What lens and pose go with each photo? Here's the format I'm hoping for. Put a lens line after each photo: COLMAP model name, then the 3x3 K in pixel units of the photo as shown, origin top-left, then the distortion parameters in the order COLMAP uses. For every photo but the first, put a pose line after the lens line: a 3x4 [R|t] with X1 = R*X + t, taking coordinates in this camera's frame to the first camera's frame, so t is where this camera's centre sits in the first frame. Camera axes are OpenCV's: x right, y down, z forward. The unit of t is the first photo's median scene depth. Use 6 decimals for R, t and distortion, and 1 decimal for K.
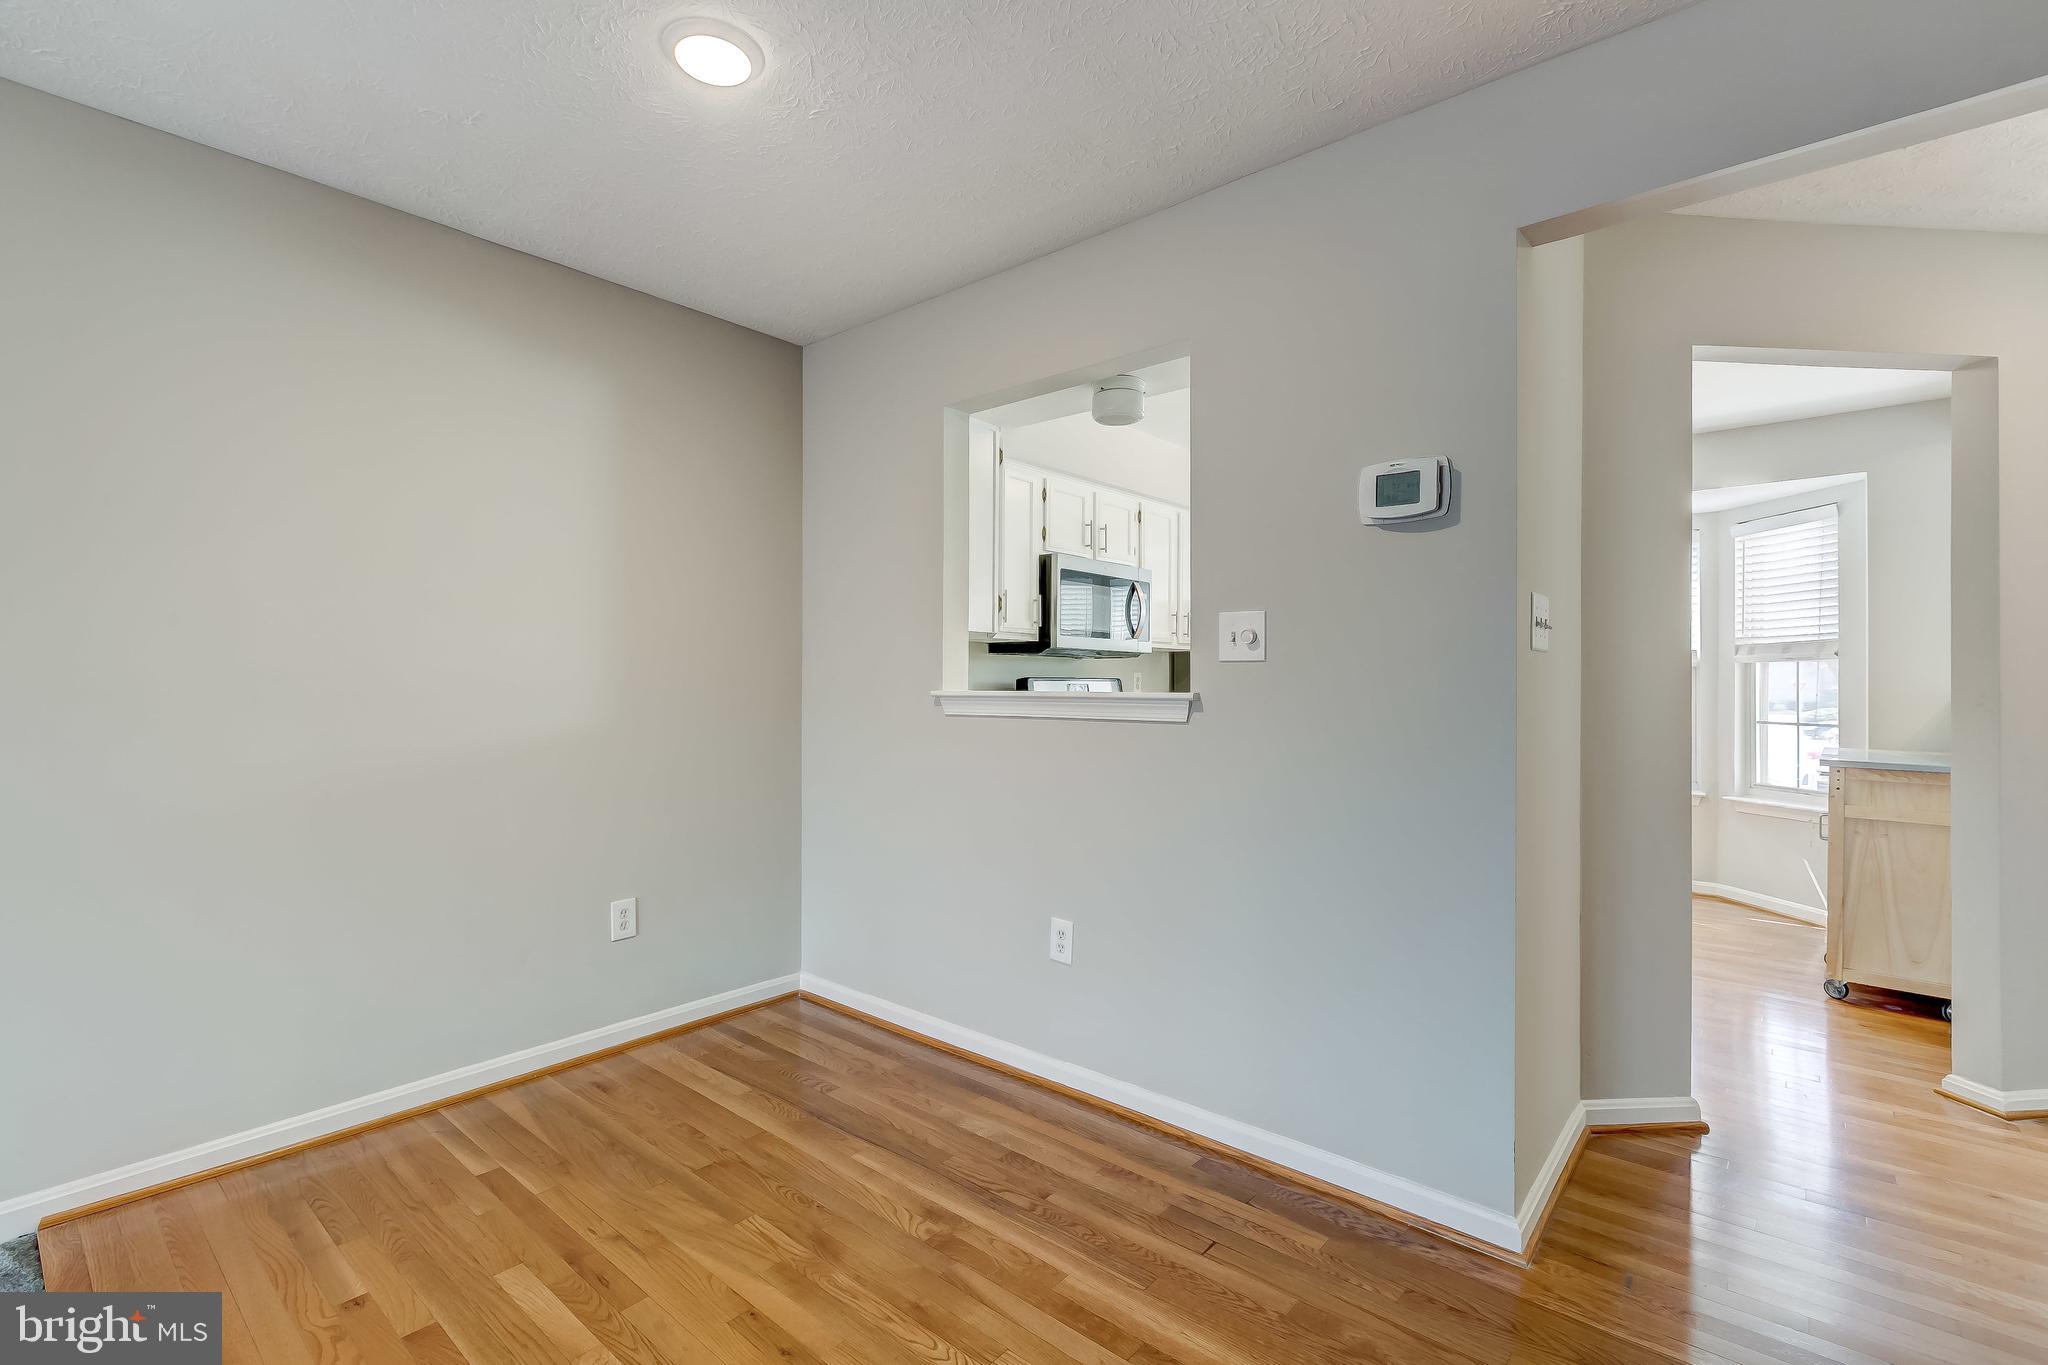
lens RADIAL K [[928.8, 0, 1024.0], [0, 928.8, 682.5], [0, 0, 1]] dist [0.000568, 0.000128]
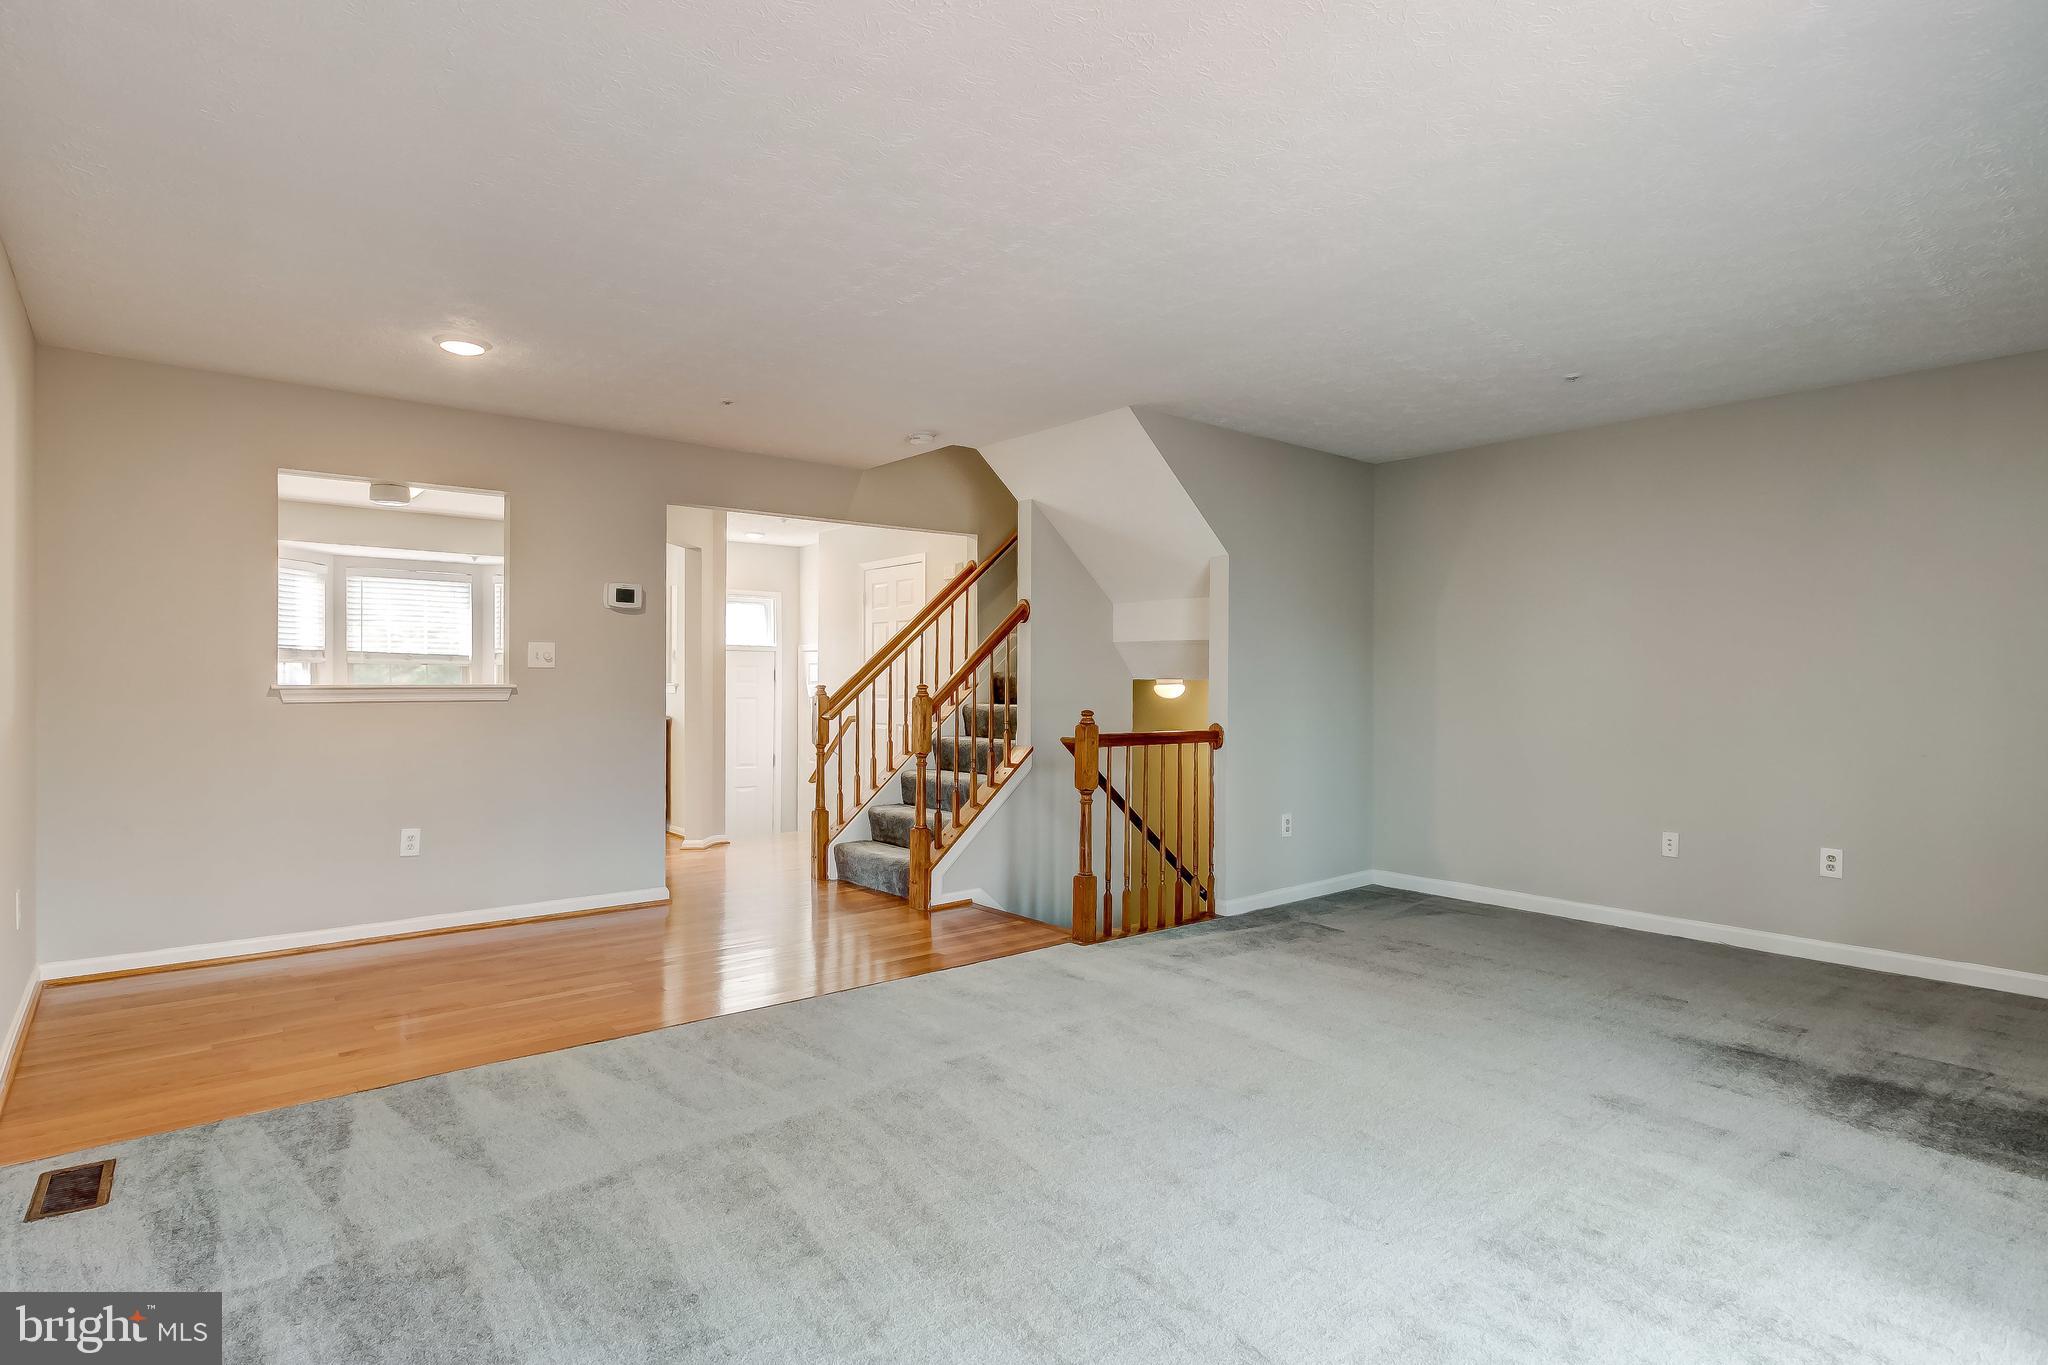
lens RADIAL K [[1044.1, 0, 1024.0], [0, 1044.1, 682.5], [0, 0, 1]] dist [-0.000179, -0.000008]
pose [[0.172620, -0.004014, 0.984980, -1.359681], [-0.003065, 0.999985, 0.004612, -0.004347], [-0.984984, -0.003815, 0.172605, -0.294924]]
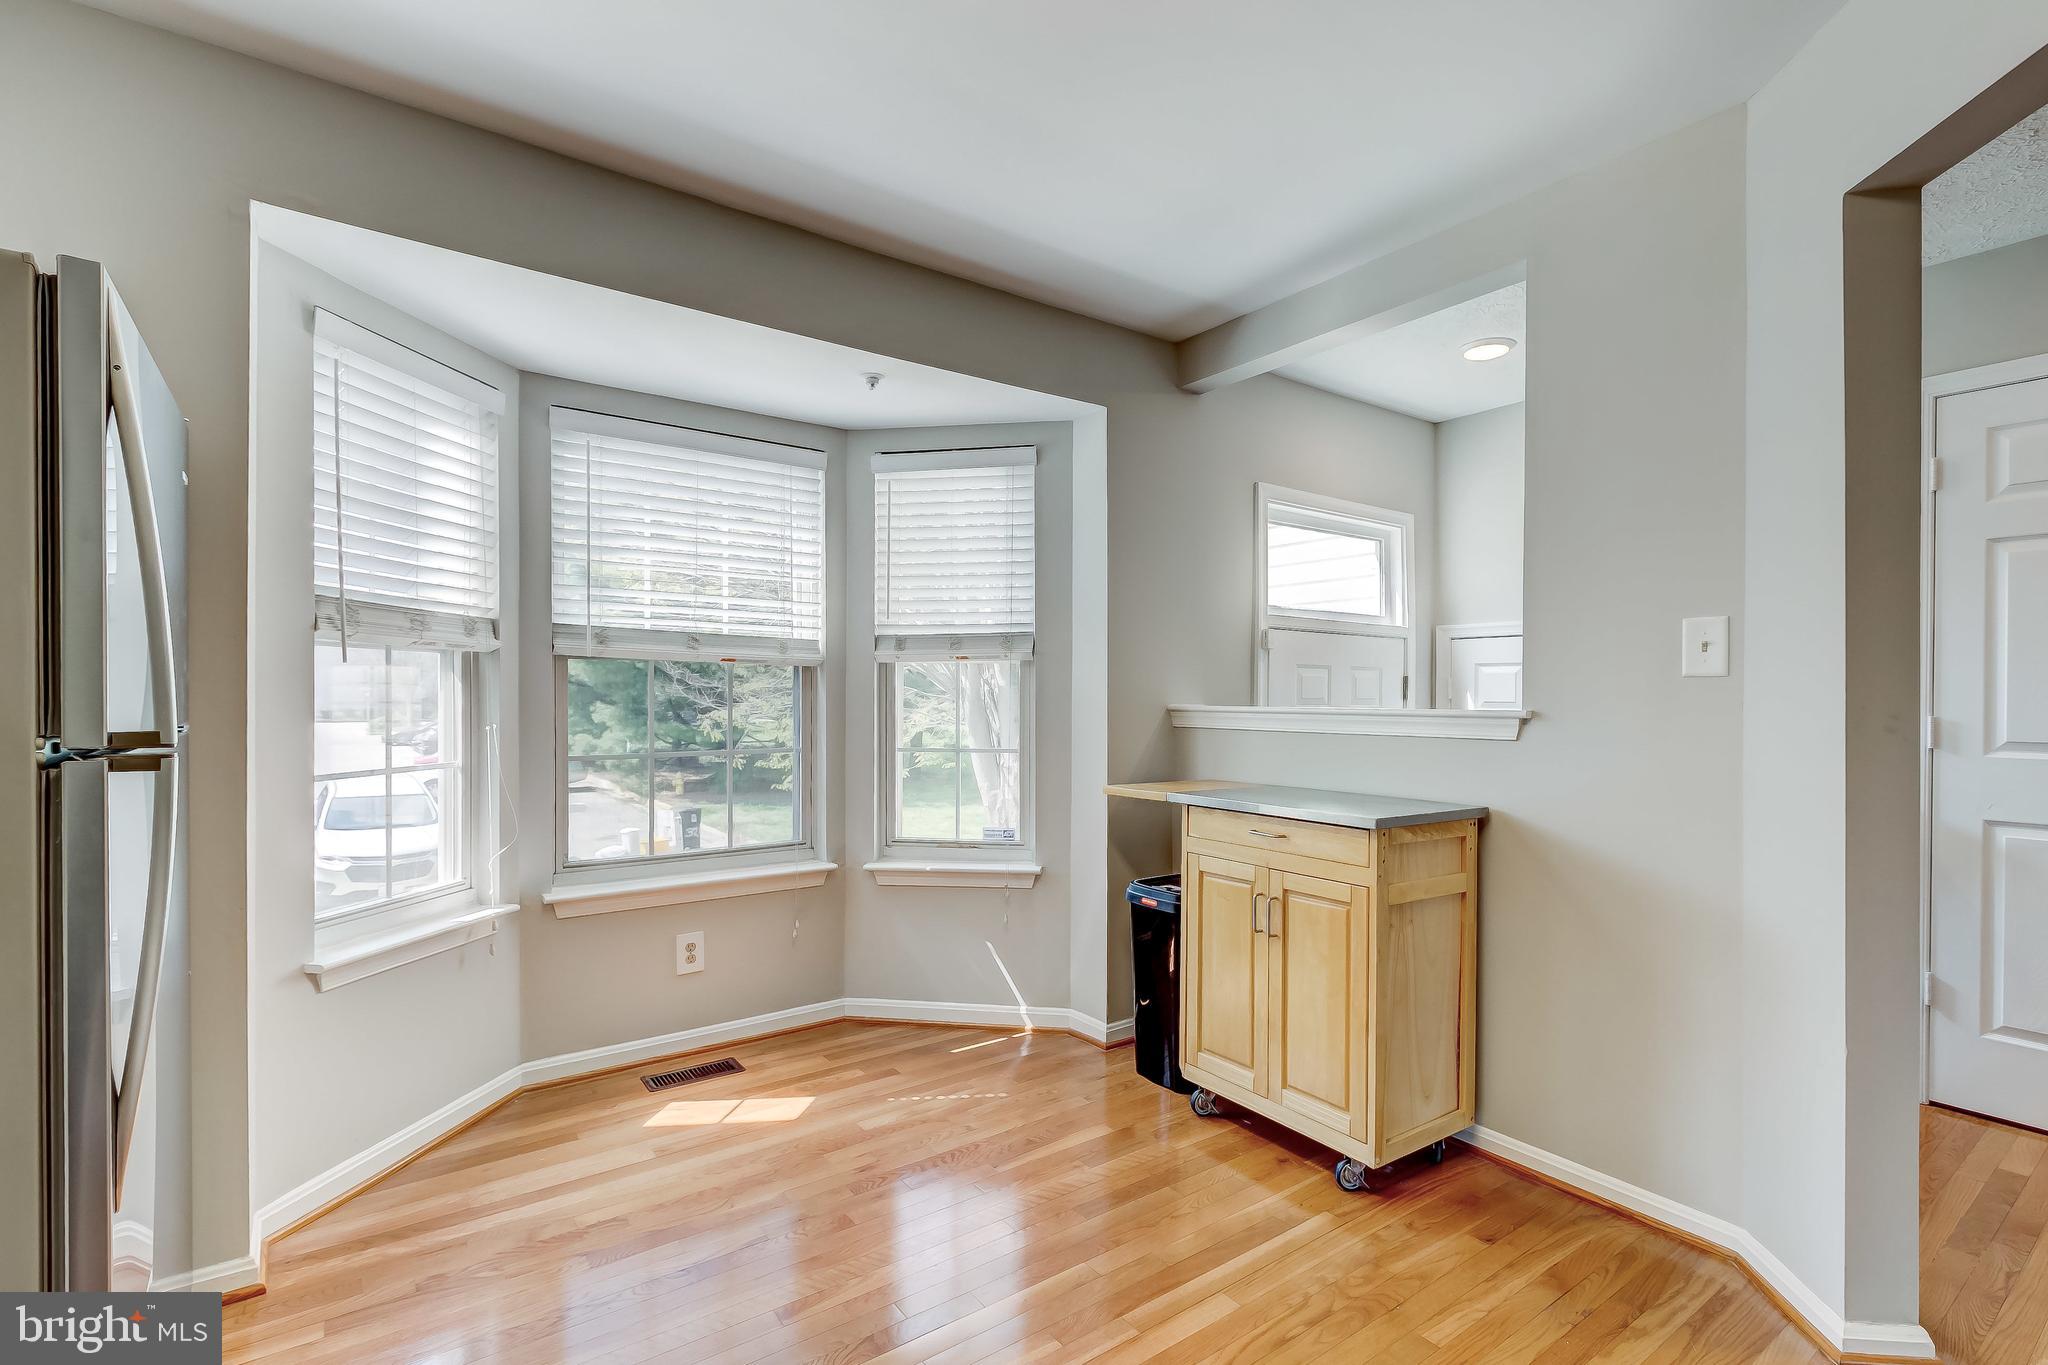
lens RADIAL K [[928.8, 0, 1024.0], [0, 928.8, 682.5], [0, 0, 1]] dist [0.000568, 0.000128]
pose [[0.237184, 0.012164, 0.971389, 0.246645], [-0.000389, 0.999923, -0.012426, 0.003188], [-0.971465, 0.002570, 0.237170, 1.256418]]
